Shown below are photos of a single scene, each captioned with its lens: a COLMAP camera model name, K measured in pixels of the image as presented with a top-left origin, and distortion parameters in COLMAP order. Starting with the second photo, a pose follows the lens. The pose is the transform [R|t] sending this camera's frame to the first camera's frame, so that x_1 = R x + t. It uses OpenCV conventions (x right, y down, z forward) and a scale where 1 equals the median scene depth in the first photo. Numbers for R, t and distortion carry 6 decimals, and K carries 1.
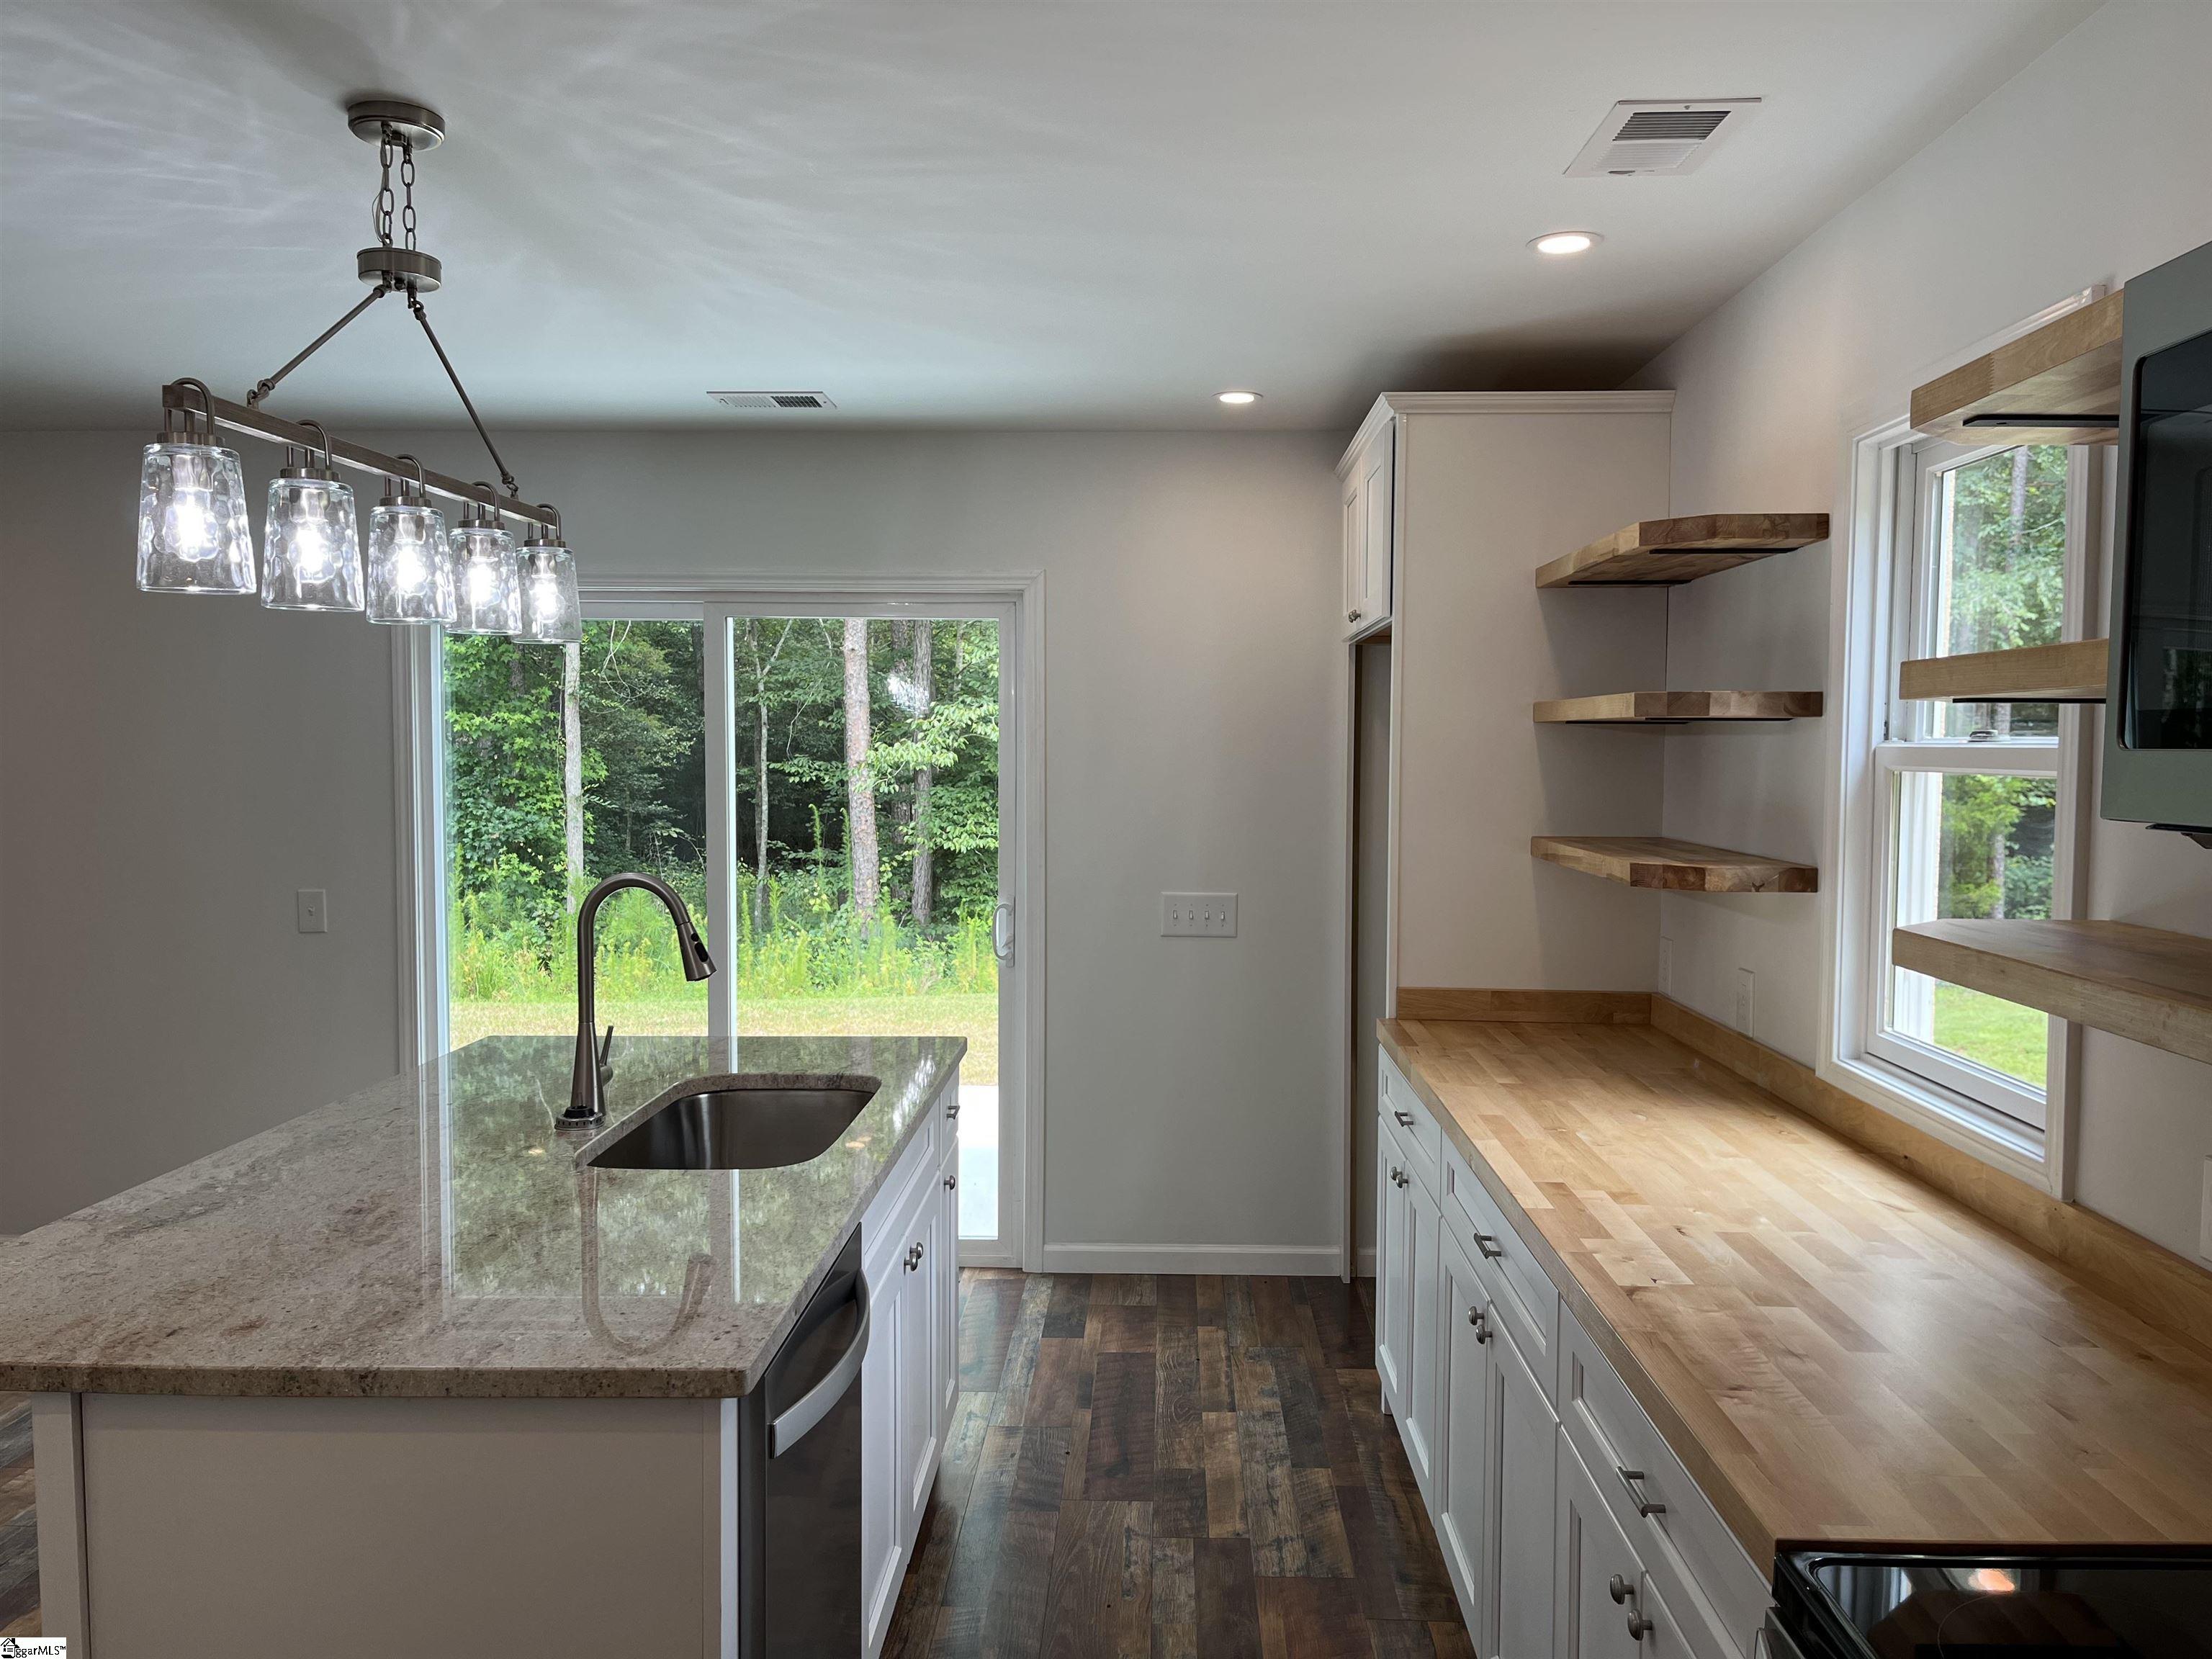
lens RADIAL K [[1674.3, 0, 1111.6], [0, 1674.3, 837.5], [0, 0, 1]] dist [0.061382, -0.079398]
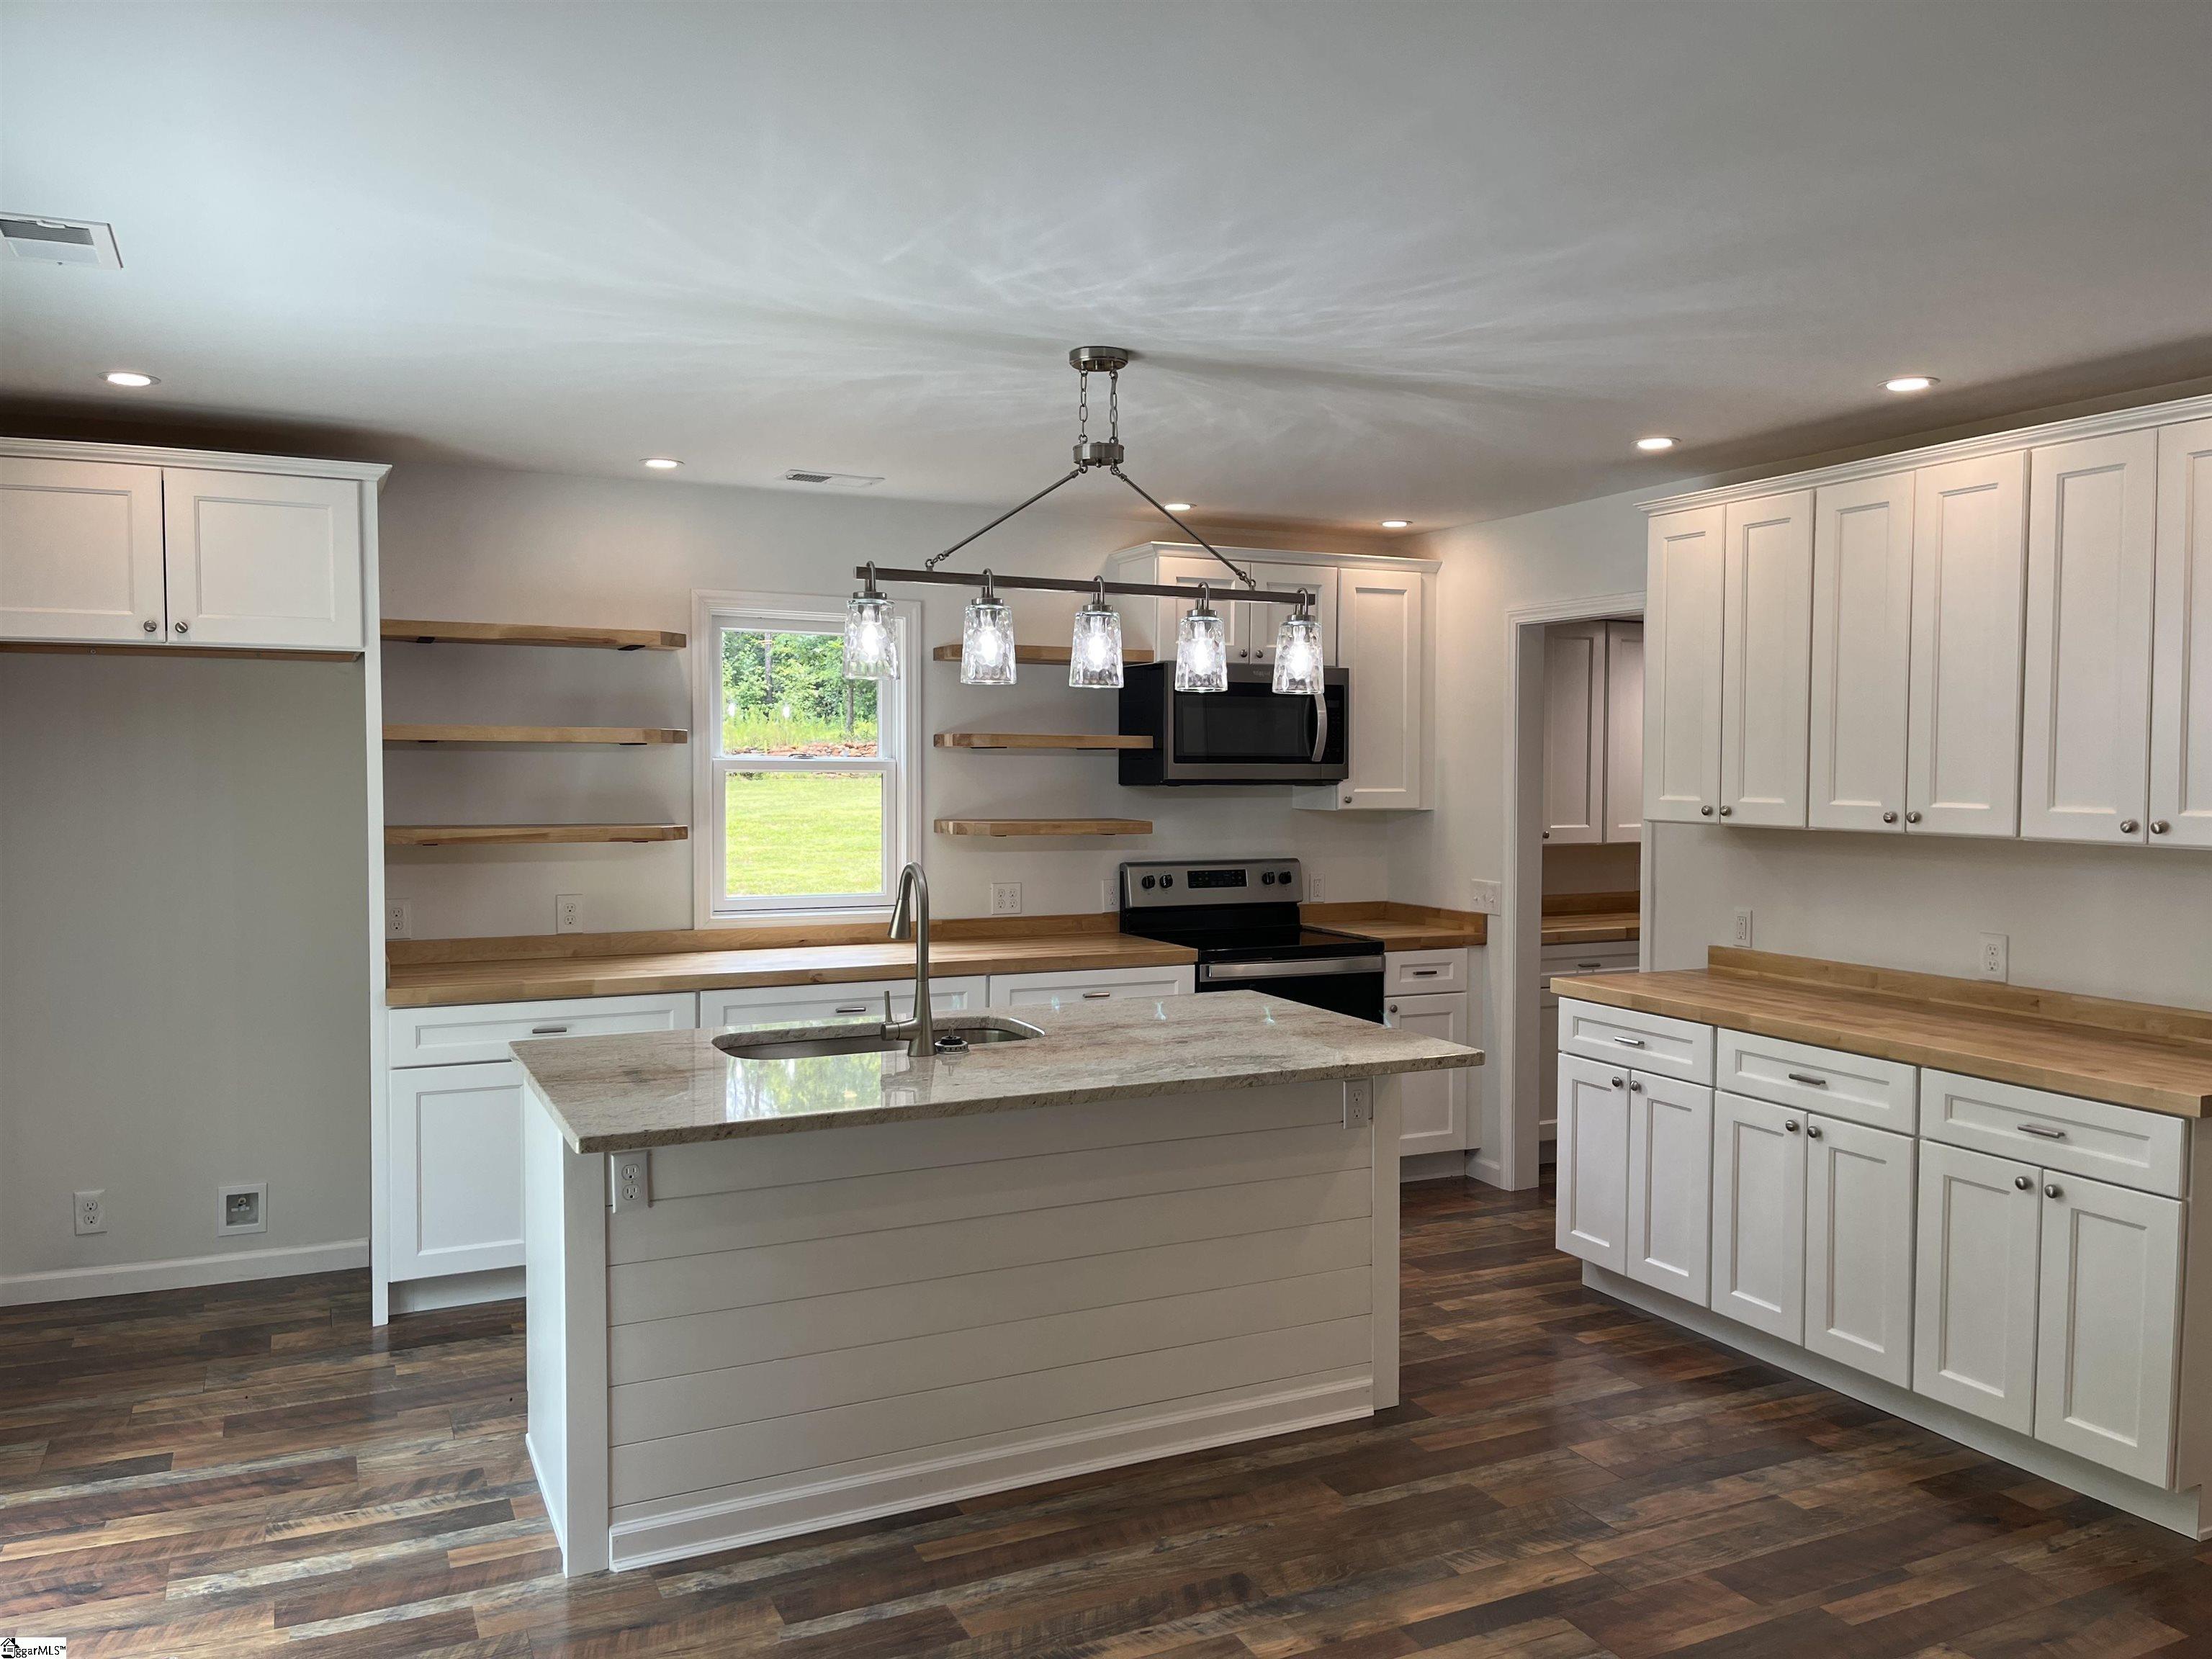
lens RADIAL K [[1674.3, 0, 1125.9], [0, 1674.3, 830.3], [0, 0, 1]] dist [0.061382, -0.079398]
pose [[-0.467915, -0.044960, 0.882629, -1.142865], [0.040242, 0.996585, 0.072098, -0.069512], [-0.882857, 0.069255, -0.464508, 1.097453]]
